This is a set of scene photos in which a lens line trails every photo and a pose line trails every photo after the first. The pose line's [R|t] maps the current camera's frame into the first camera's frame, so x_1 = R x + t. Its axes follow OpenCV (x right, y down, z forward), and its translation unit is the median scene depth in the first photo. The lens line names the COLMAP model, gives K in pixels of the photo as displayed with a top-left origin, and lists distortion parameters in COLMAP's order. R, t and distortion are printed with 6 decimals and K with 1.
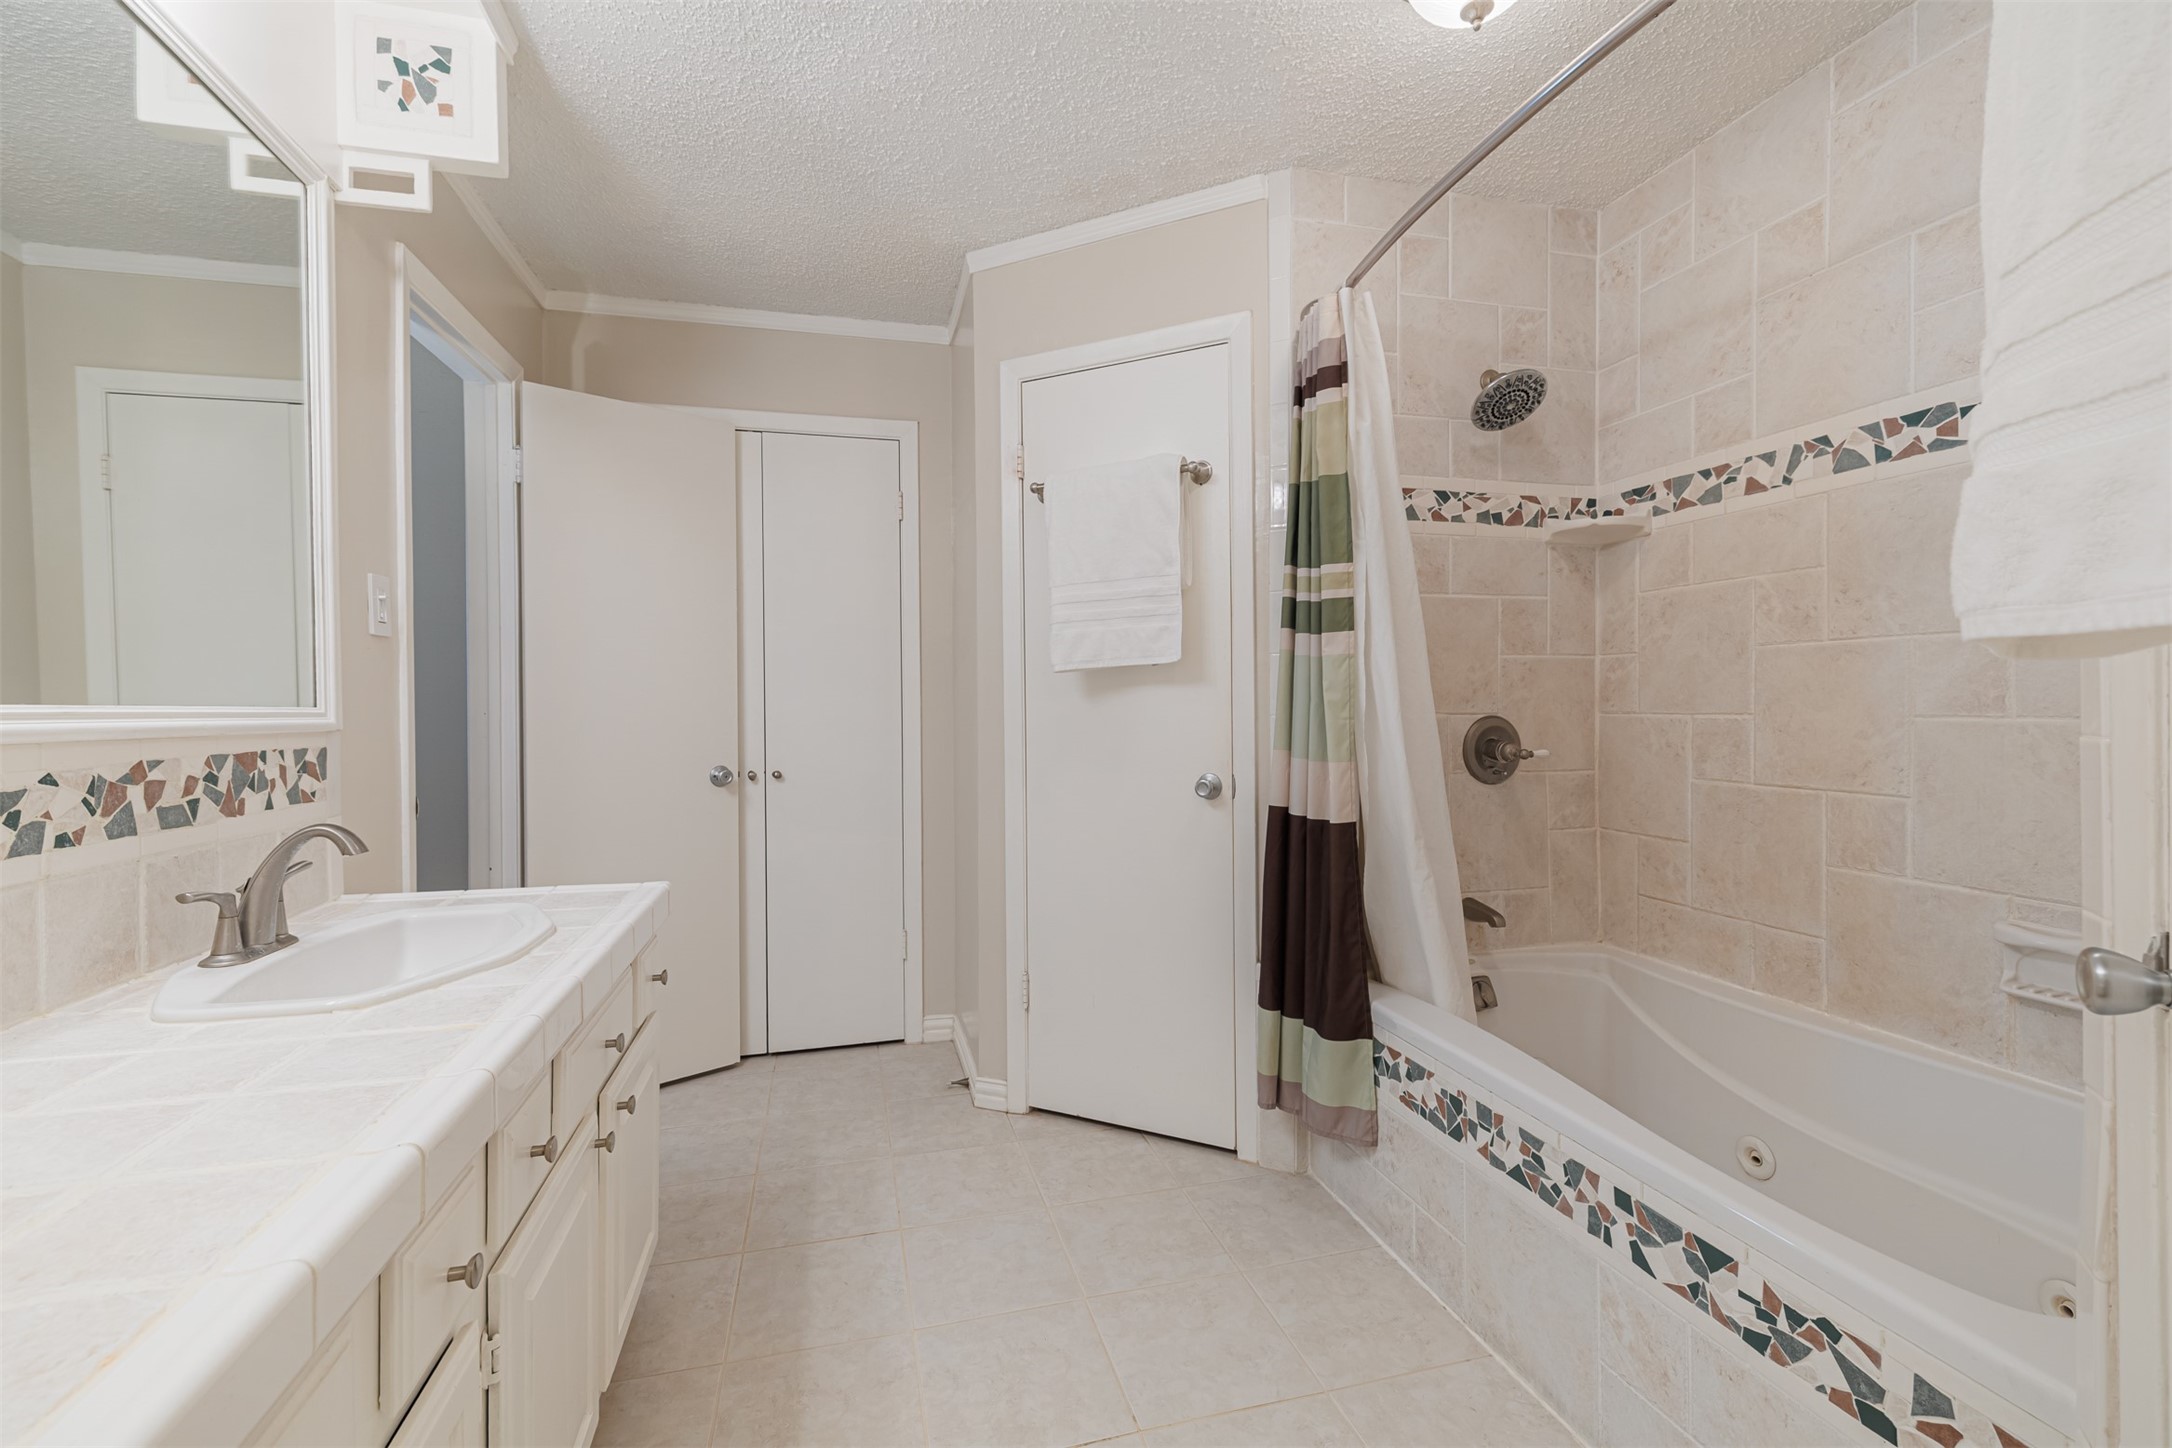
lens RADIAL K [[902.0, 0, 1074.7], [0, 902.0, 719.8], [0, 0, 1]] dist [0.007103, -0.003038]
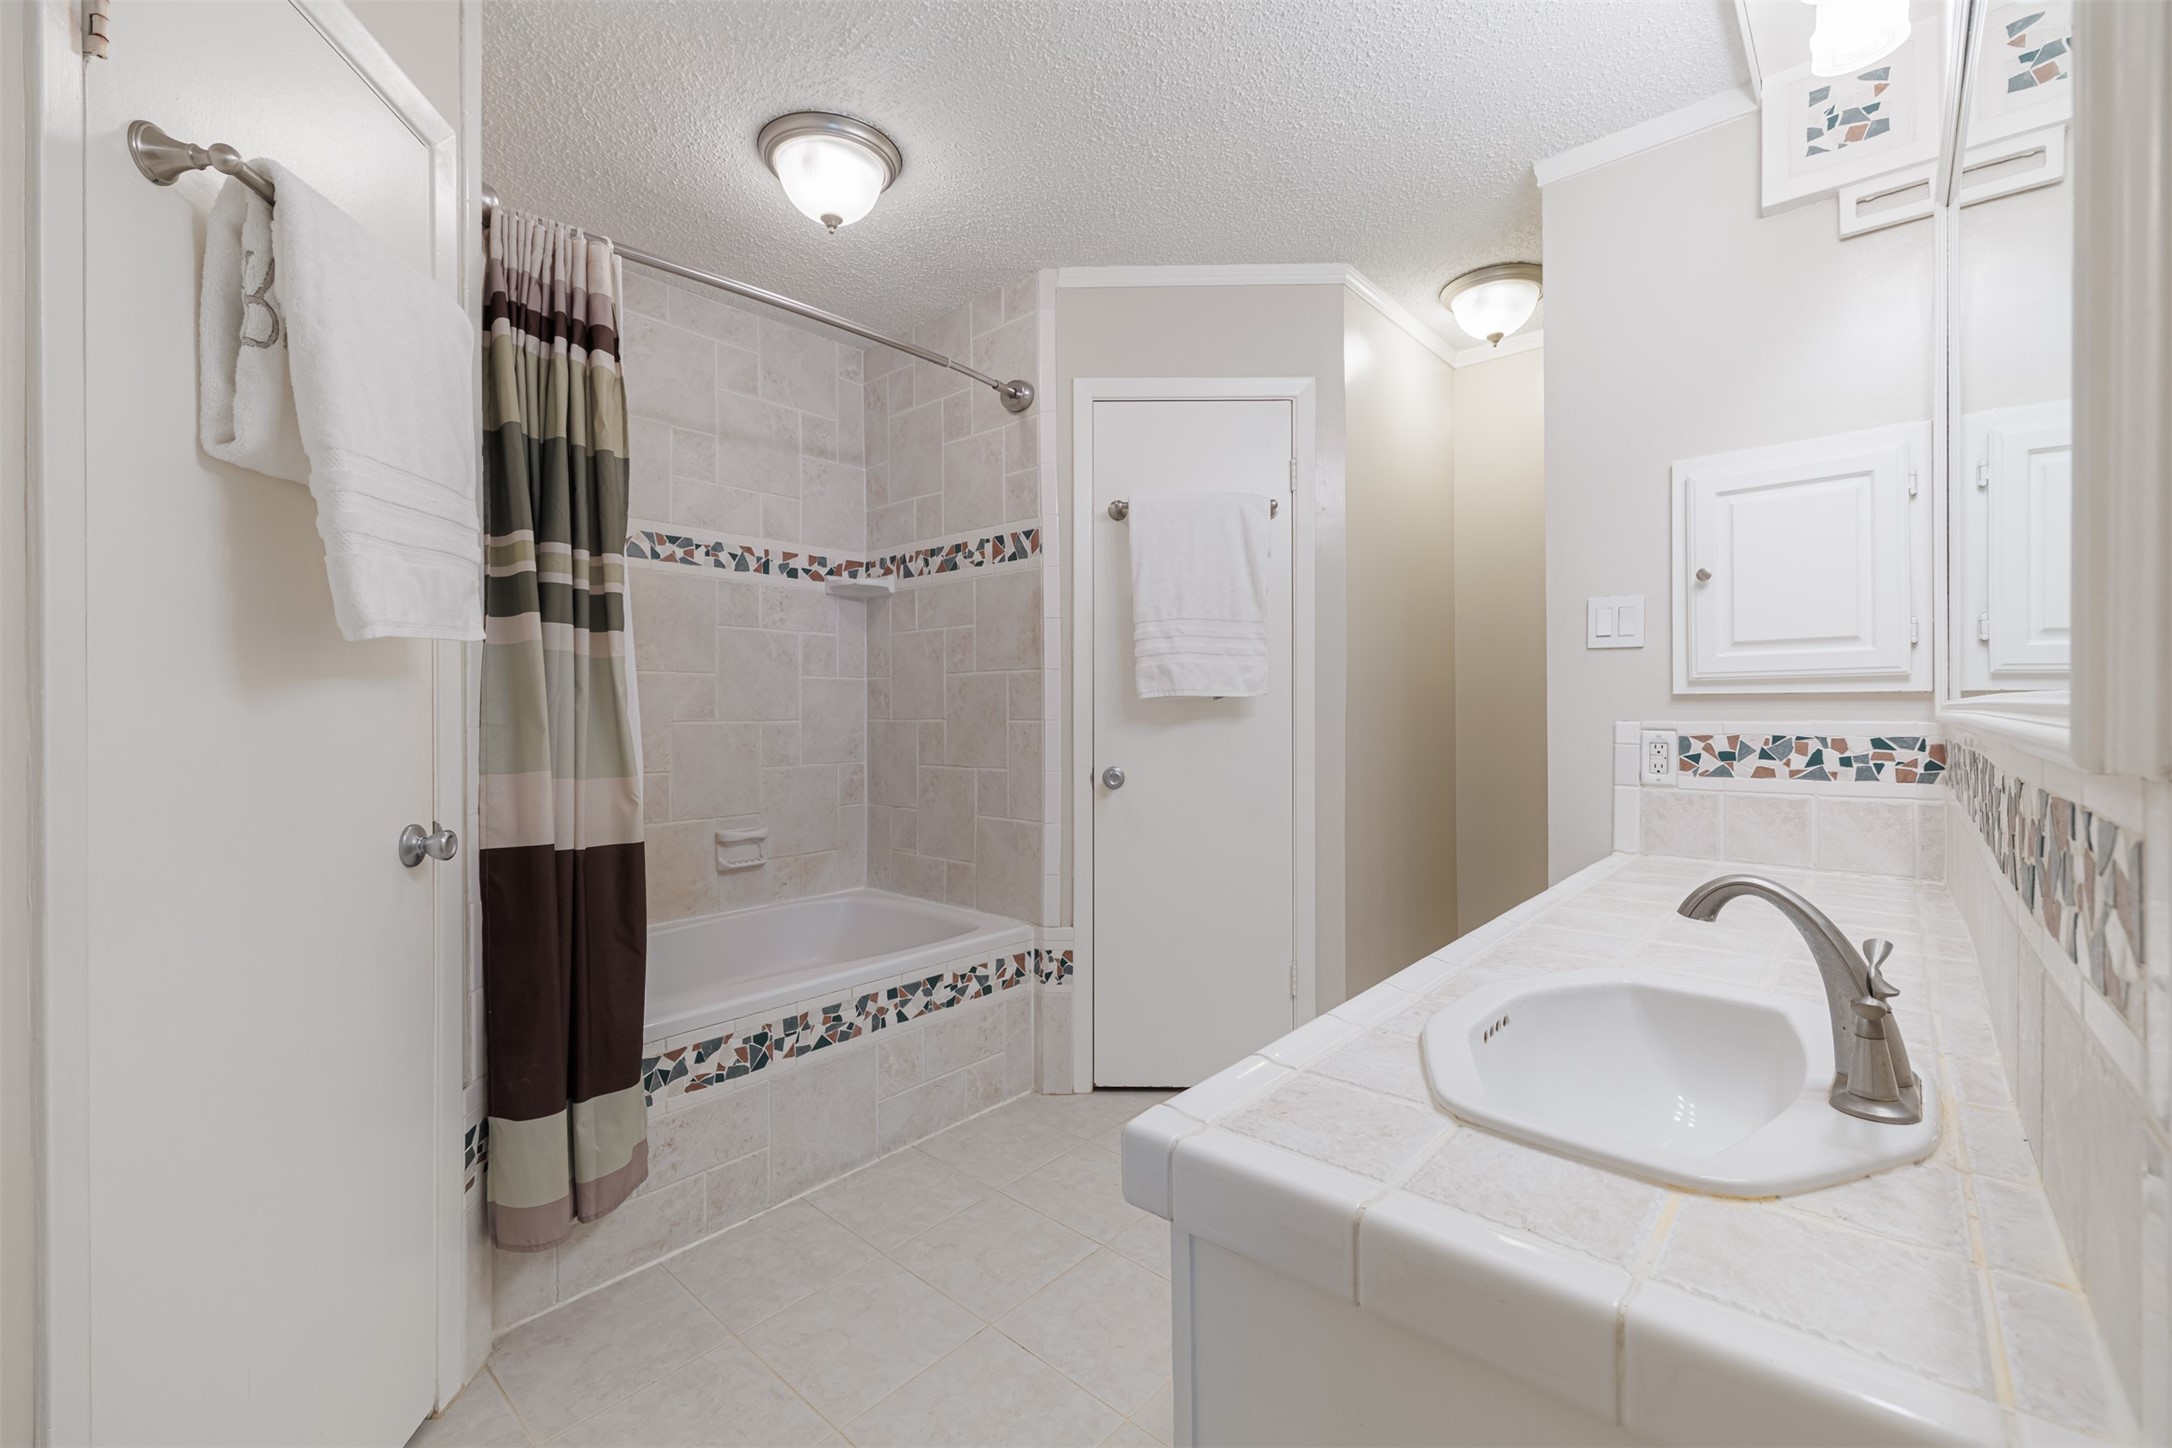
lens RADIAL K [[902.0, 0, 1069.8], [0, 902.0, 713.0], [0, 0, 1]] dist [0.007103, -0.003038]
pose [[-0.549928, 0.007385, 0.835179, -1.111065], [0.022793, 0.999721, 0.006169, -0.017856], [-0.834901, 0.022429, -0.549943, 1.755359]]
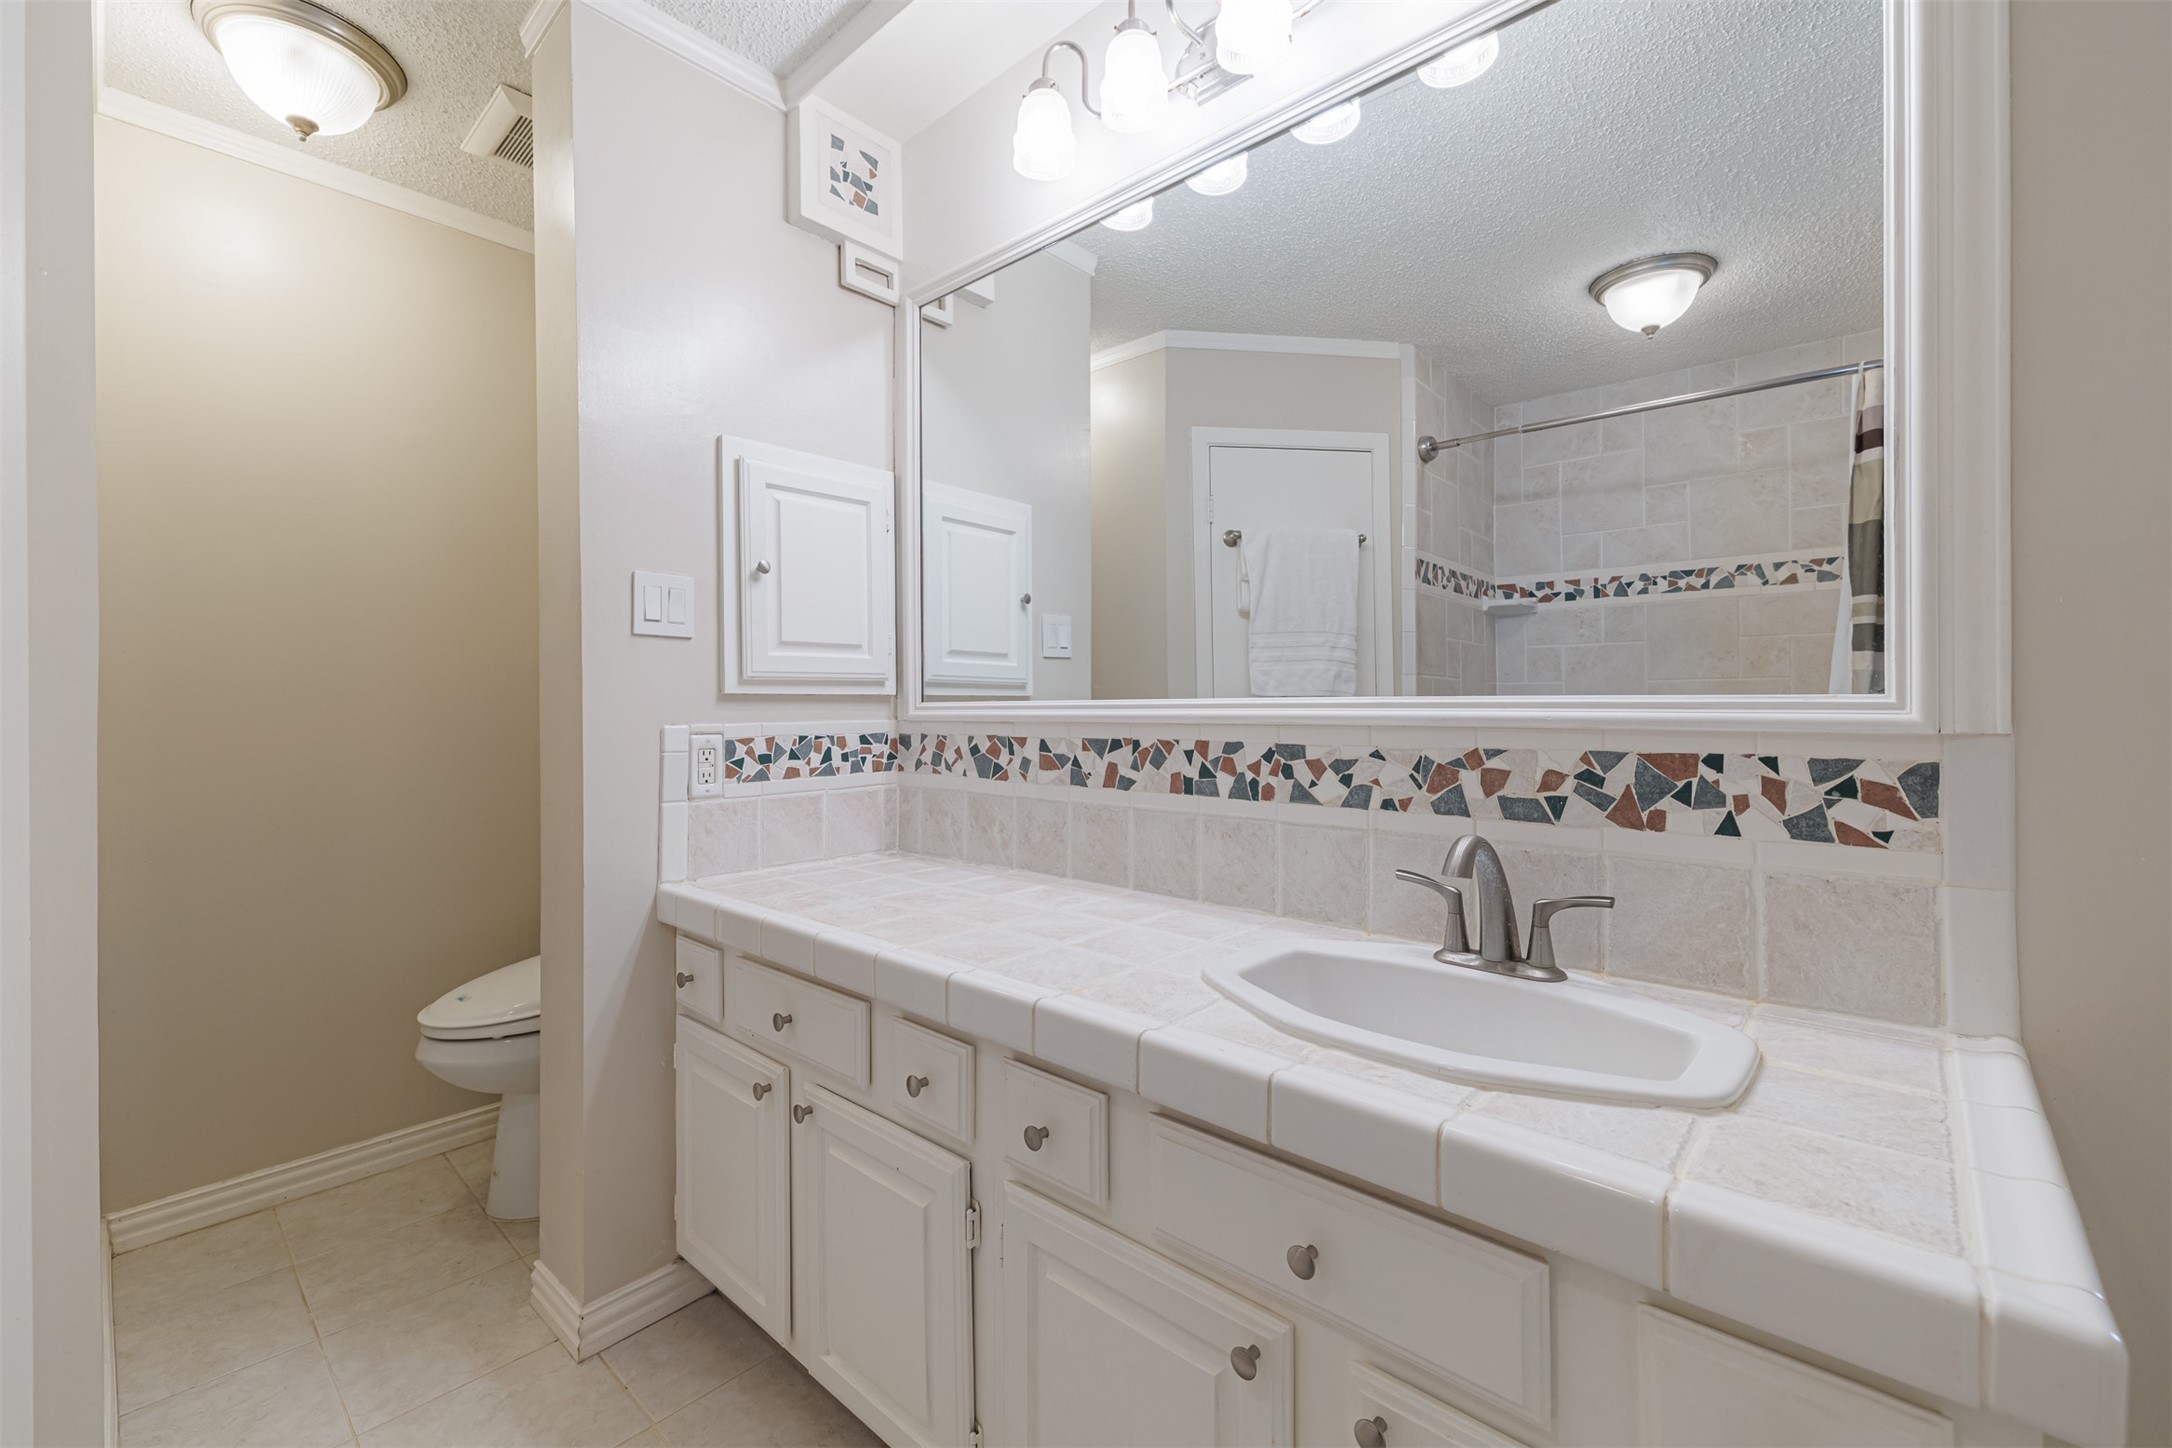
lens RADIAL K [[902.0, 0, 1064.0], [0, 902.0, 707.6], [0, 0, 1]] dist [0.007103, -0.003038]
pose [[-0.840704, 0.012928, -0.541341, -0.051073], [0.002259, 0.999790, 0.020368, -0.022502], [0.541491, 0.015900, -0.840556, 1.484295]]
